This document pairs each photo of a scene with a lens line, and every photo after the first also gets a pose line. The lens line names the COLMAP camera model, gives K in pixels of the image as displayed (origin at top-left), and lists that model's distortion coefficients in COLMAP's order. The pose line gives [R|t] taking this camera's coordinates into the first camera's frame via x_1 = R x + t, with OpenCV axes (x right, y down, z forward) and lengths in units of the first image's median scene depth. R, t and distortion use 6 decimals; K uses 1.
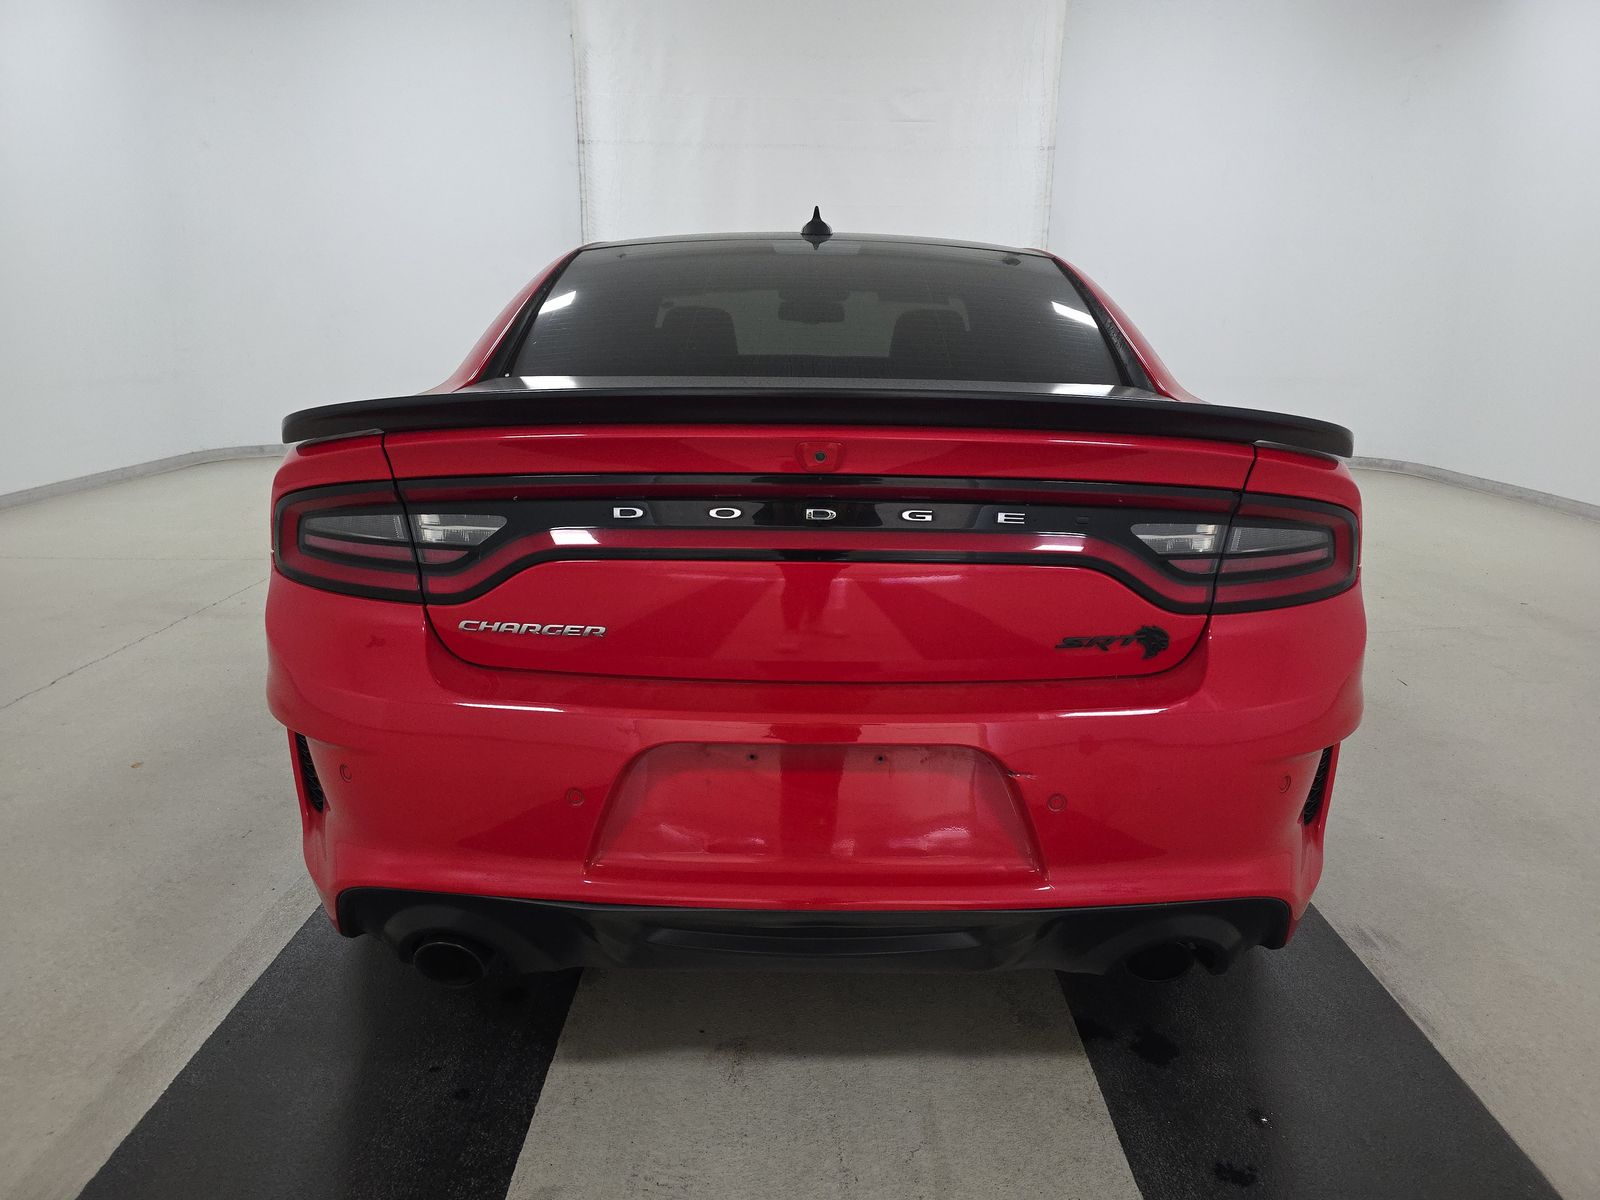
lens RADIAL K [[1120.9, 0, 800.0], [0, 1120.9, 600.0], [0, 0, 1]] dist [0.010415, -0.001117]
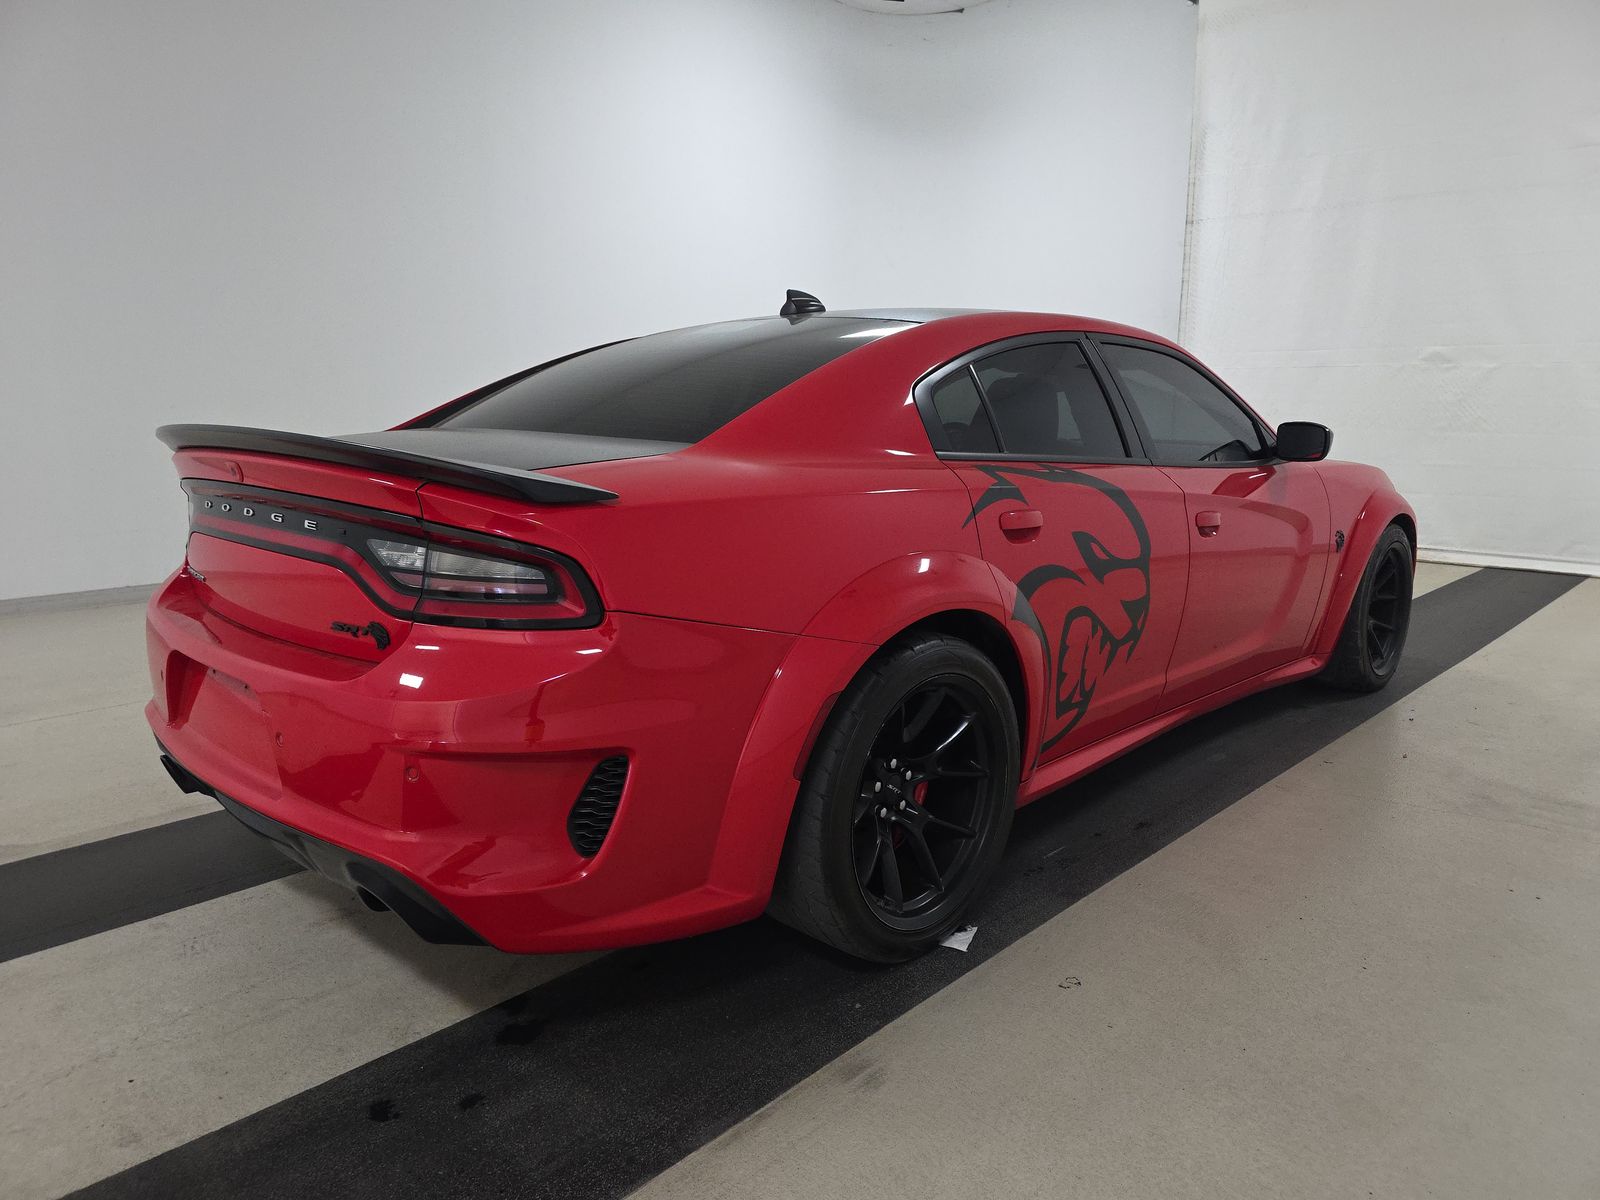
lens RADIAL K [[1120.9, 0, 800.0], [0, 1120.9, 600.0], [0, 0, 1]] dist [0.010415, -0.001117]
pose [[0.704140, 0.113252, -0.700972, 1.431817], [-0.163674, 0.986502, -0.005031, -0.068284], [0.690940, 0.118273, 0.713172, 0.414351]]
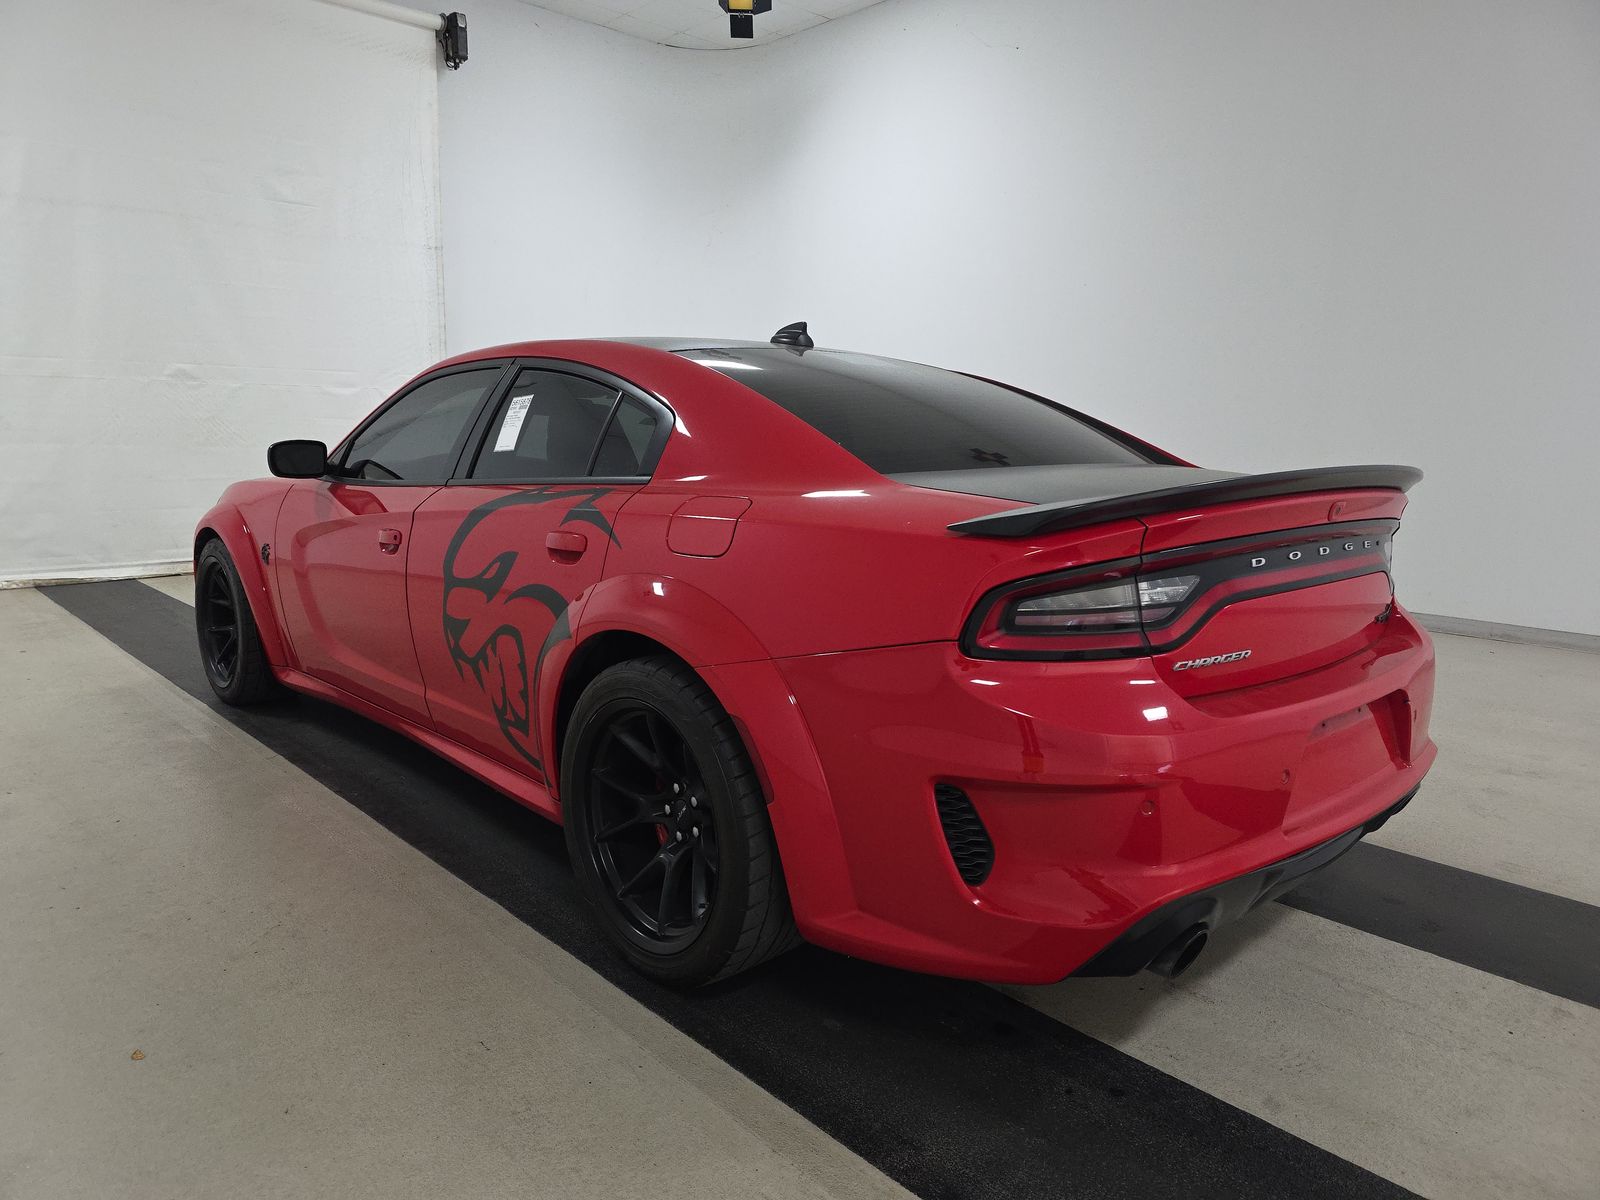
lens RADIAL K [[1120.9, 0, 800.0], [0, 1120.9, 600.0], [0, 0, 1]] dist [0.010415, -0.001117]
pose [[0.717312, -0.105025, 0.688791, -1.338438], [0.158470, 0.987257, -0.014498, -0.091671], [-0.678492, 0.119553, 0.724815, 0.354228]]
